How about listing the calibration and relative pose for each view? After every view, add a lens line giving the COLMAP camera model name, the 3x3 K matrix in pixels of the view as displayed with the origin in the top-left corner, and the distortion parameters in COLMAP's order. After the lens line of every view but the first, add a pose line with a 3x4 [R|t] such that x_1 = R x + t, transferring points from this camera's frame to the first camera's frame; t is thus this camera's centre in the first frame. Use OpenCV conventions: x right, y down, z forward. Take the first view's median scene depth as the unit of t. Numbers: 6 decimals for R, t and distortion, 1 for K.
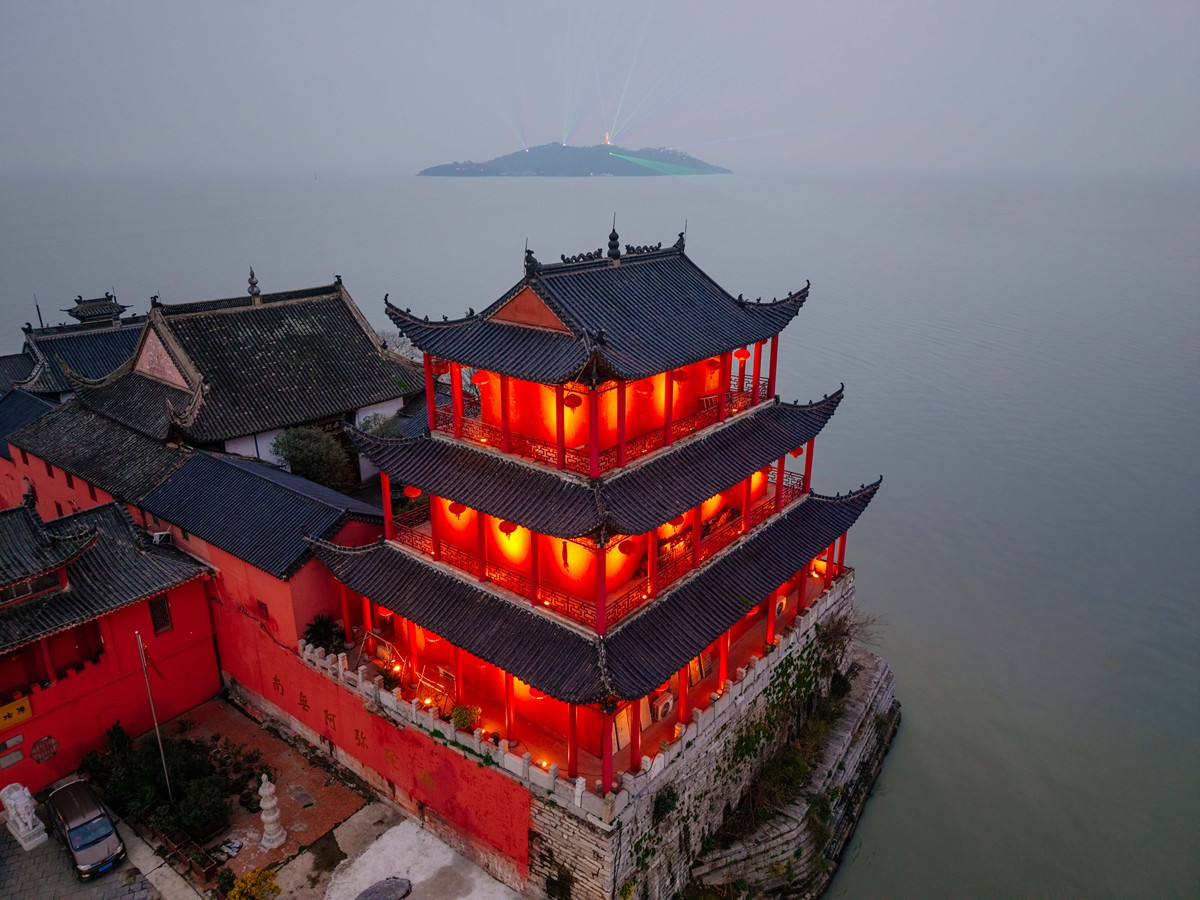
lens RADIAL K [[817.0, 0, 604.3], [0, 817.0, 451.4], [0, 0, 1]] dist [0.050023, -0.000050]
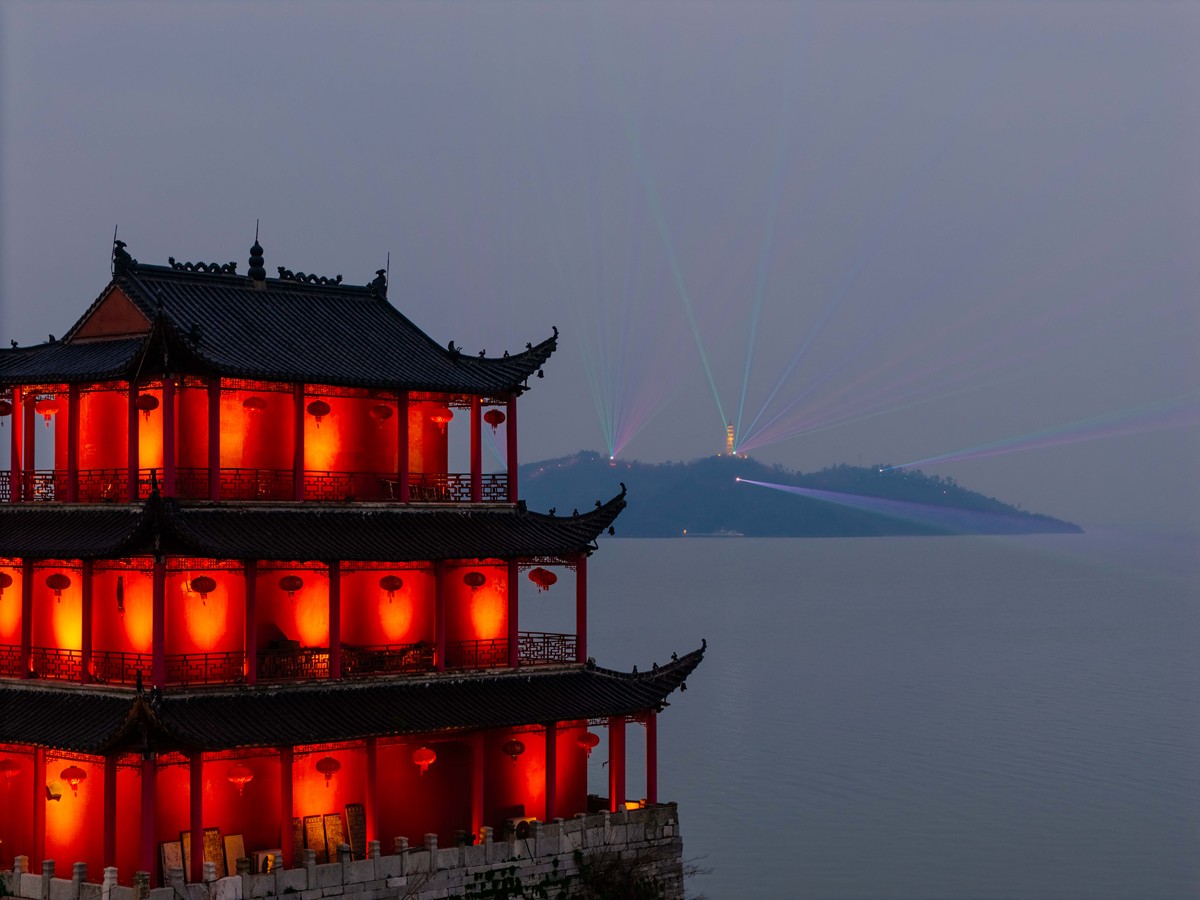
lens RADIAL K [[2466.5, 0, 599.7], [0, 2466.5, 448.9], [0, 0, 1]] dist [-0.053001, 0.000000]
pose [[0.998190, -0.002001, -0.060108, 0.415134], [-0.019716, 0.933322, -0.358498, 0.633001], [0.056817, 0.359035, 0.931593, -0.892007]]
